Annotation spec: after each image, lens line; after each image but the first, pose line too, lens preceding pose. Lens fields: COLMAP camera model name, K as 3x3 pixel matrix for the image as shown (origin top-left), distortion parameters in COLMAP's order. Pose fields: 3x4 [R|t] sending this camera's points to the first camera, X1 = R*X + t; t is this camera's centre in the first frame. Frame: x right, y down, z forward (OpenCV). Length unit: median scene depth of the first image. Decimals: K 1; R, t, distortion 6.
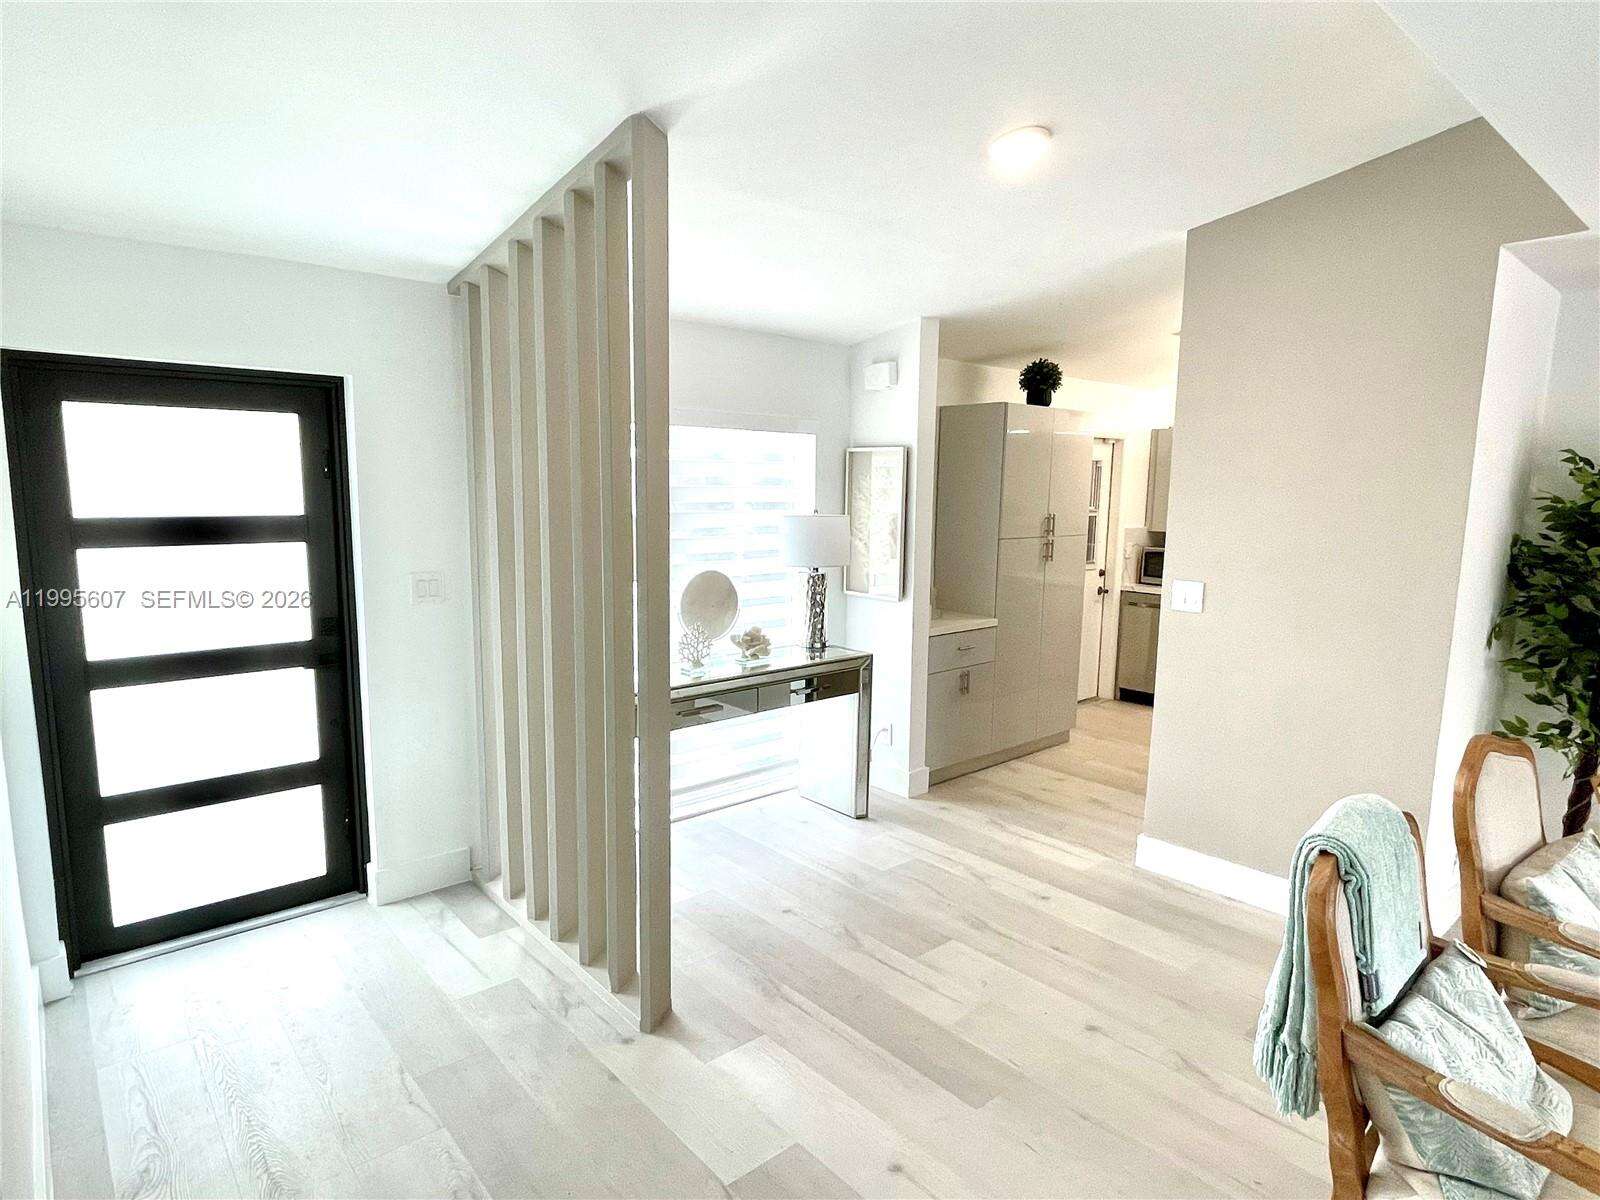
lens RADIAL K [[887.5, 0, 800.0], [0, 887.5, 600.0], [0, 0, 1]] dist [-0.018921, -0.000259]
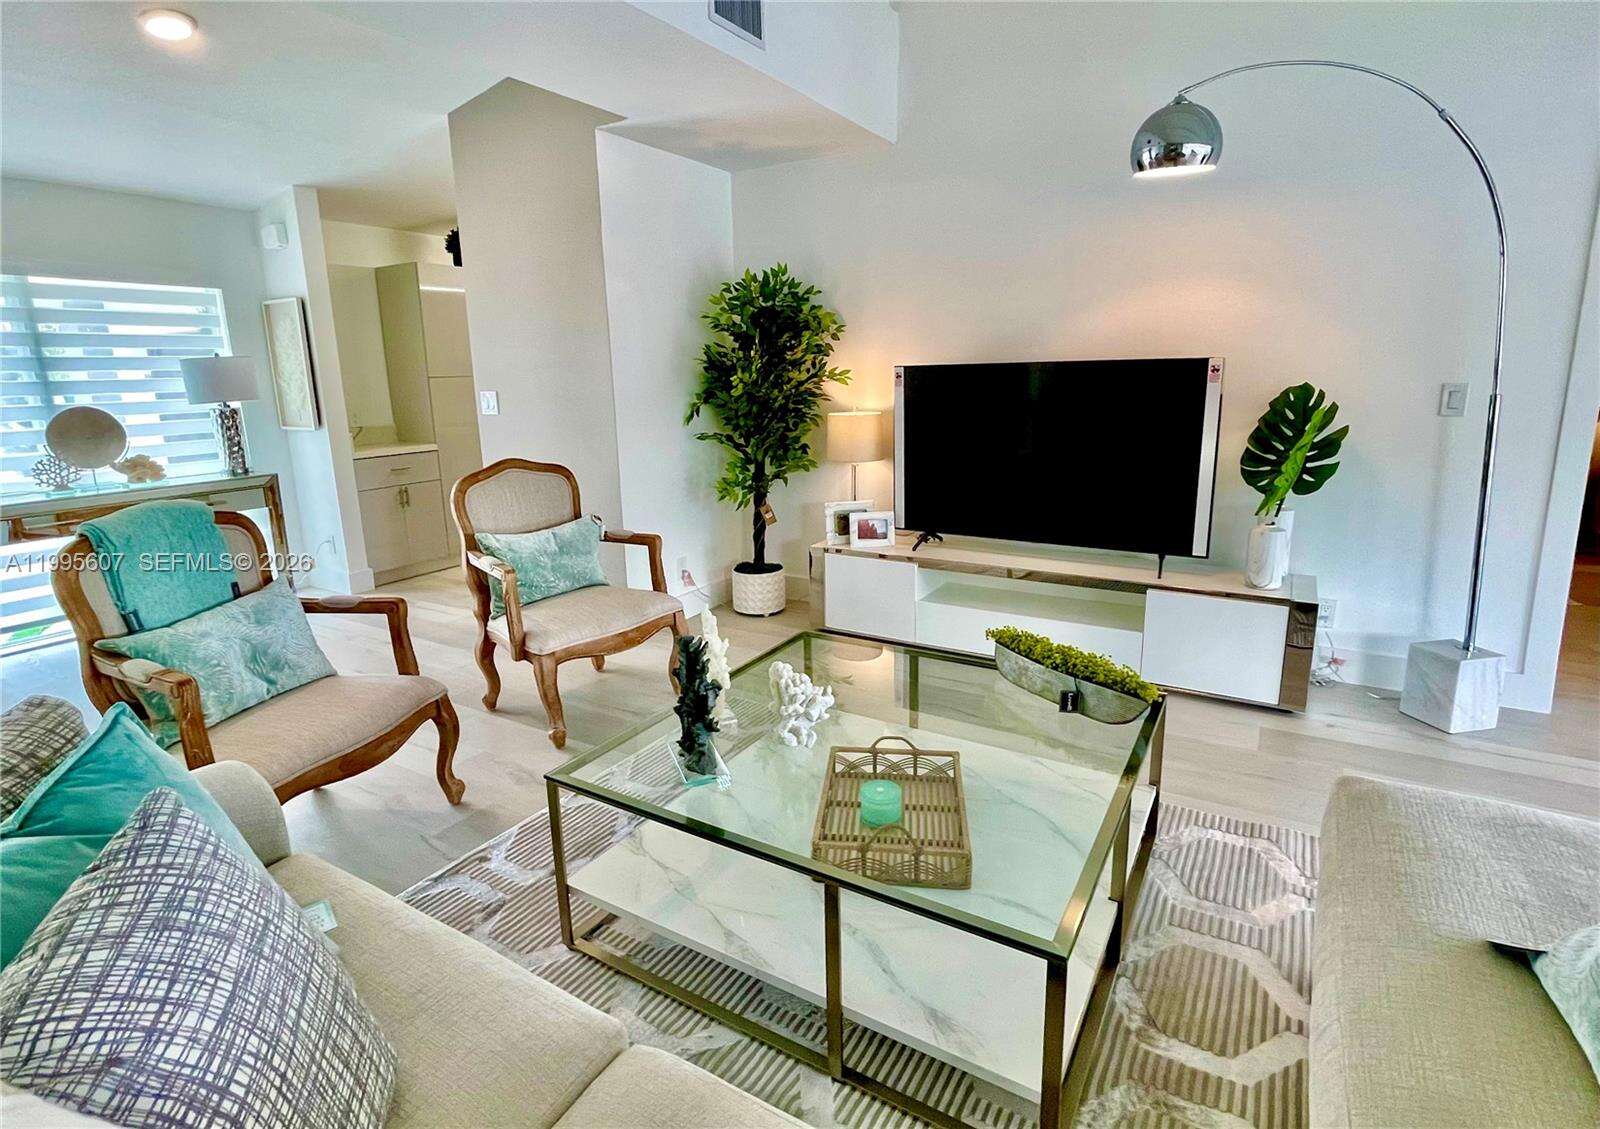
lens RADIAL K [[803.1, 0, 806.3], [0, 803.1, 538.5], [0, 0, 1]] dist [-0.001923, -0.000503]
pose [[0.953310, -0.094852, 0.286709, 0.454409], [0.070784, 0.993128, 0.093197, 0.099336], [-0.293579, -0.068551, 0.953474, -0.254754]]
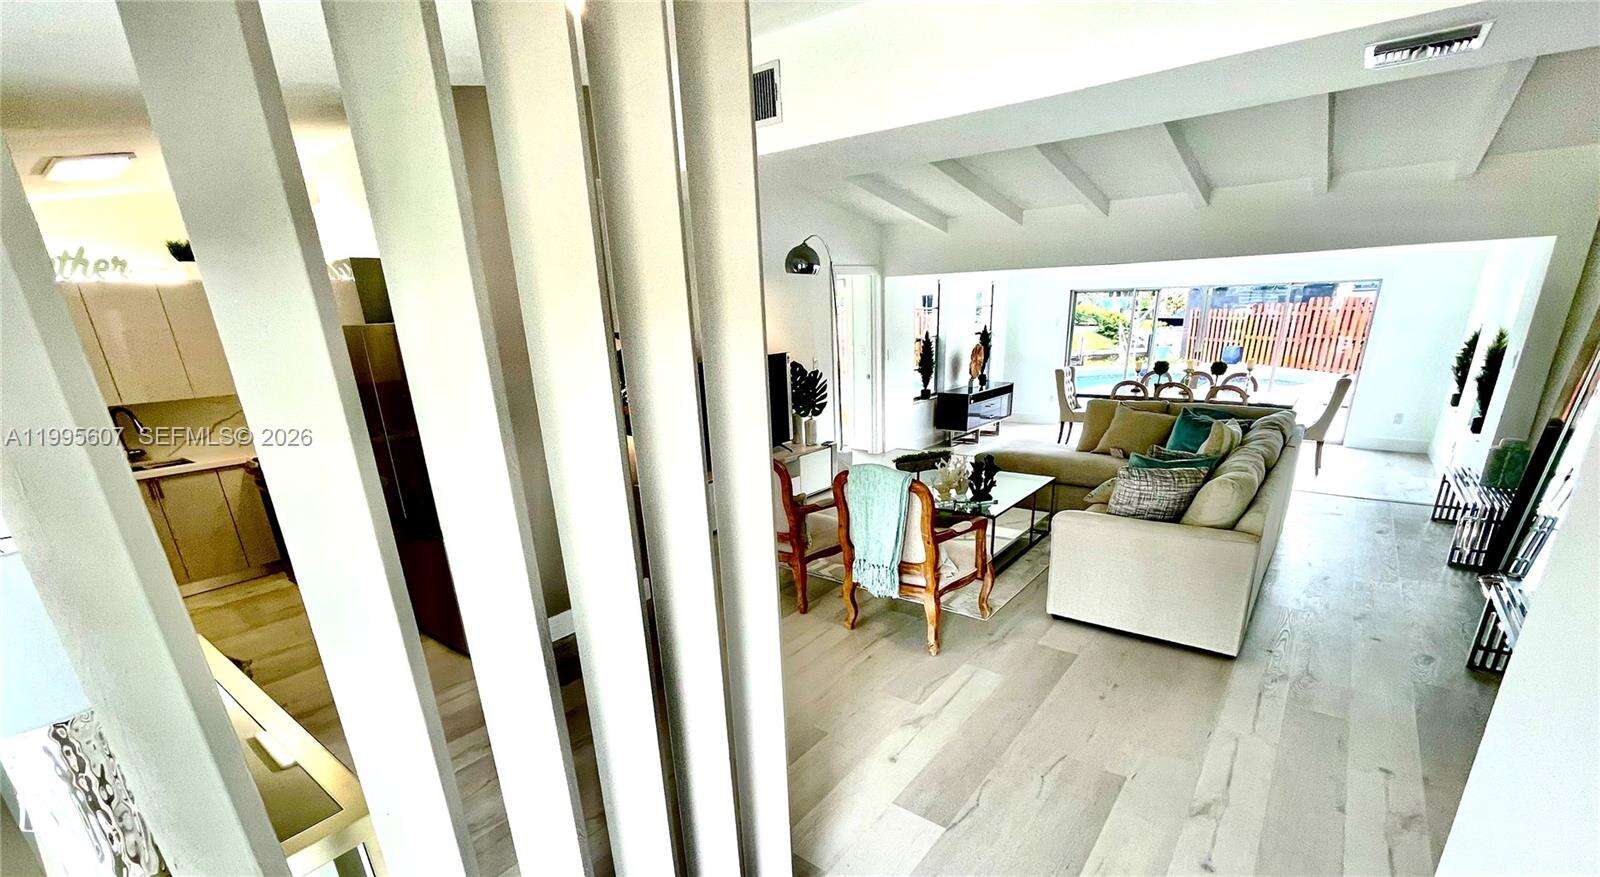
lens RADIAL K [[688.4, 0, 801.5], [0, 688.4, 554.0], [0, 0, 1]] dist [-0.001133, -0.000266]
pose [[-0.190240, -0.334742, 0.922906, -0.487293], [0.160644, 0.916789, 0.365637, -0.111300], [-0.968505, 0.217819, -0.120636, 0.603686]]
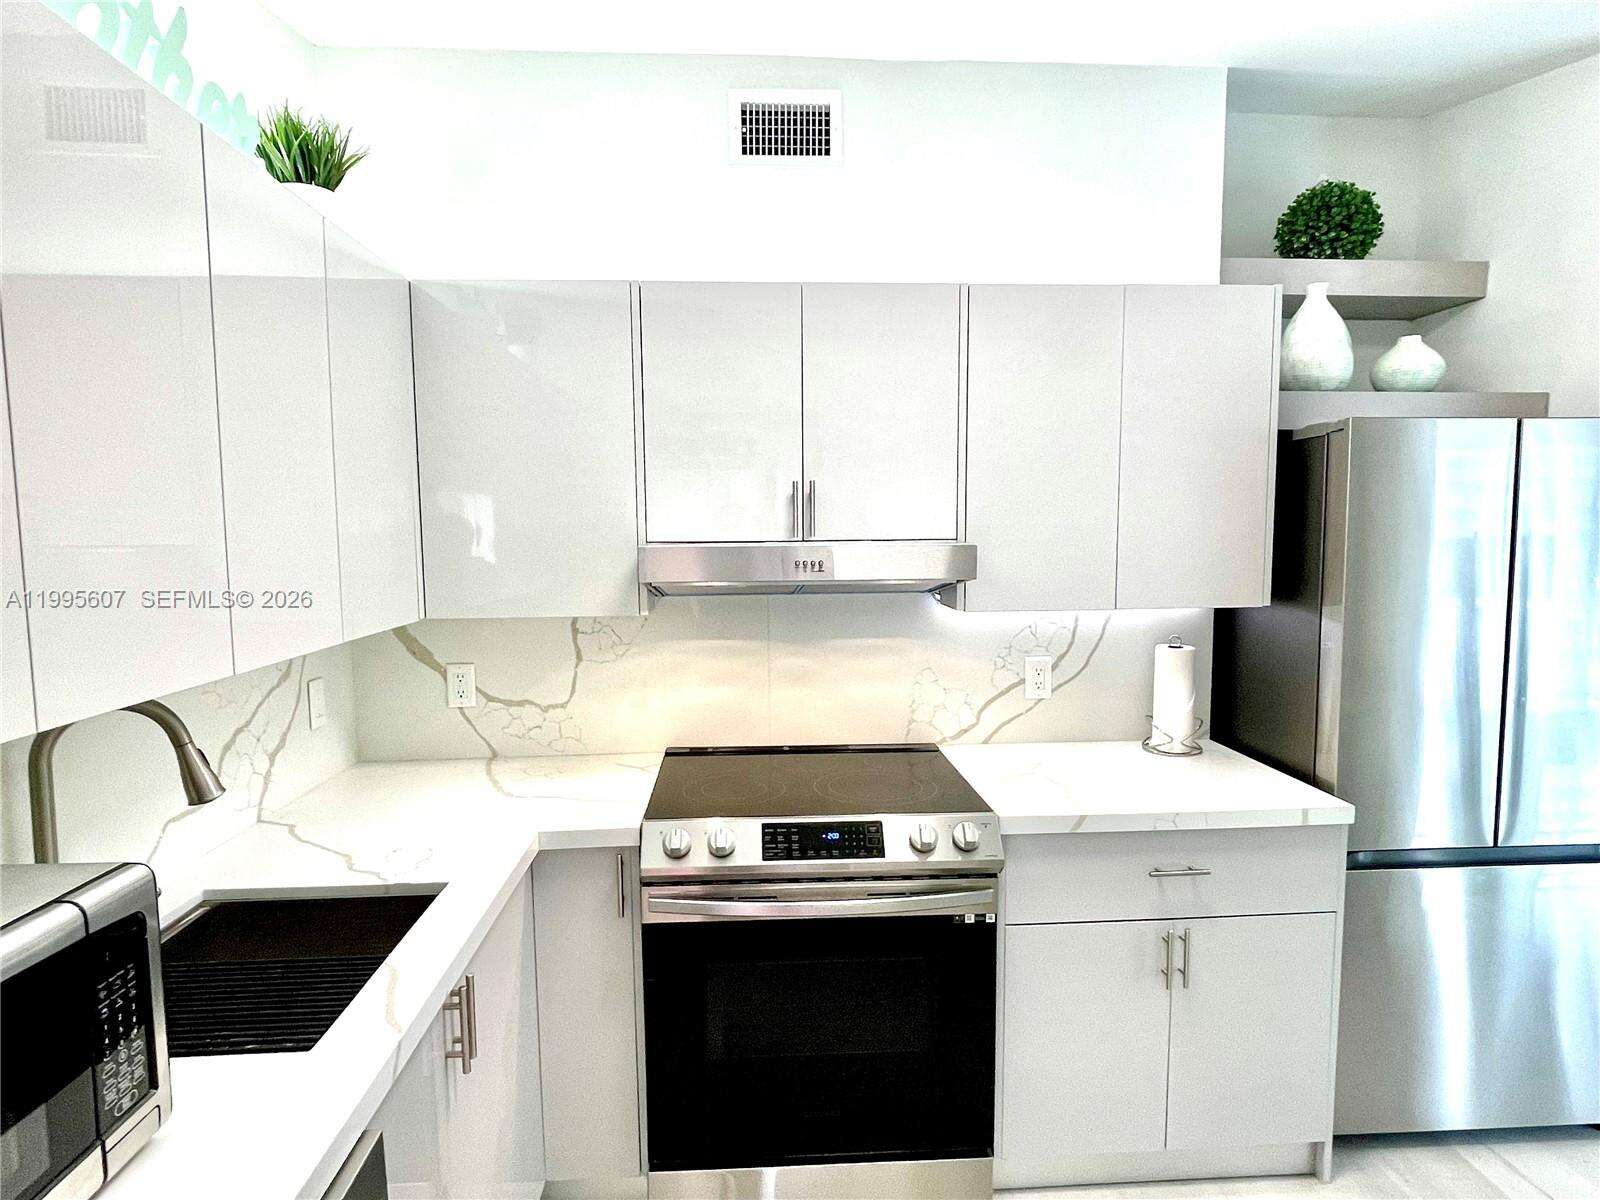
lens RADIAL K [[895.5, 0, 800.0], [0, 895.5, 600.0], [0, 0, 1]] dist [-0.001731, 0.002122]
pose [[-0.793655, -0.053255, 0.606033, 0.458285], [0.075277, 0.979909, 0.184692, -0.171540], [-0.603693, 0.192202, -0.773701, 1.579354]]
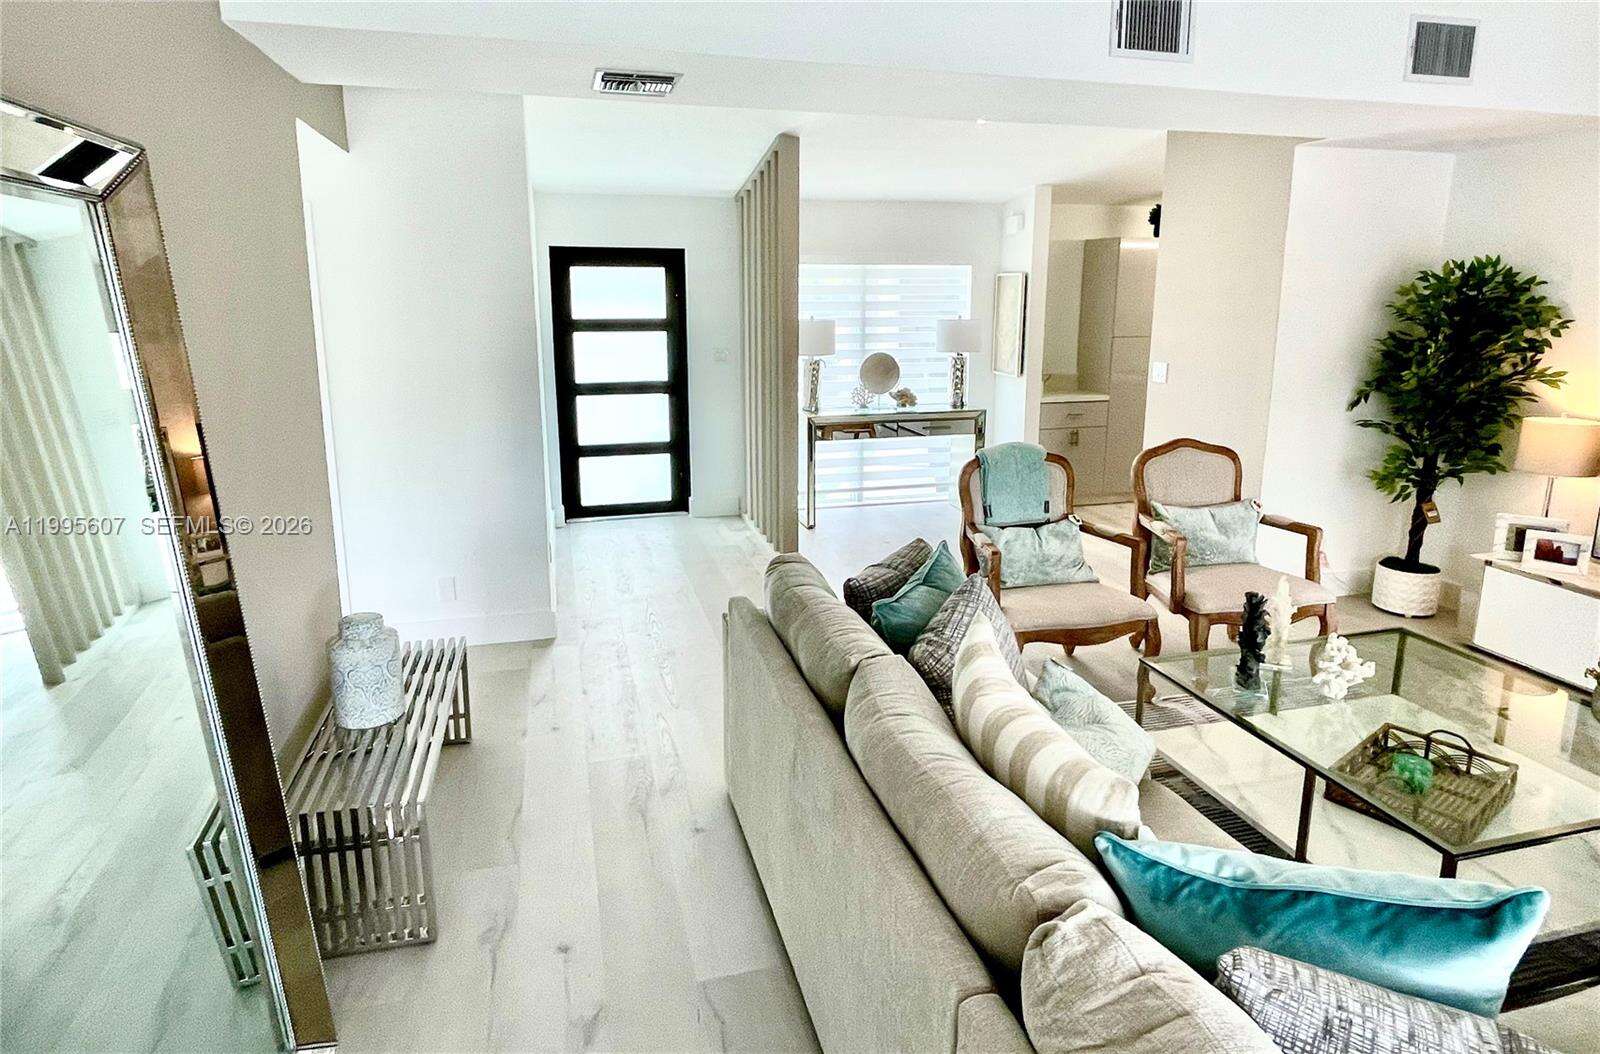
lens RADIAL K [[916.8, 0, 801.4], [0, 916.8, 464.3], [0, 0, 1]] dist [0.019018, 0.002296]
pose [[0.901158, 0.070801, -0.427670, 0.492819], [-0.043746, 0.996389, 0.072775, 0.054306], [0.431278, -0.046873, 0.901001, -0.596431]]
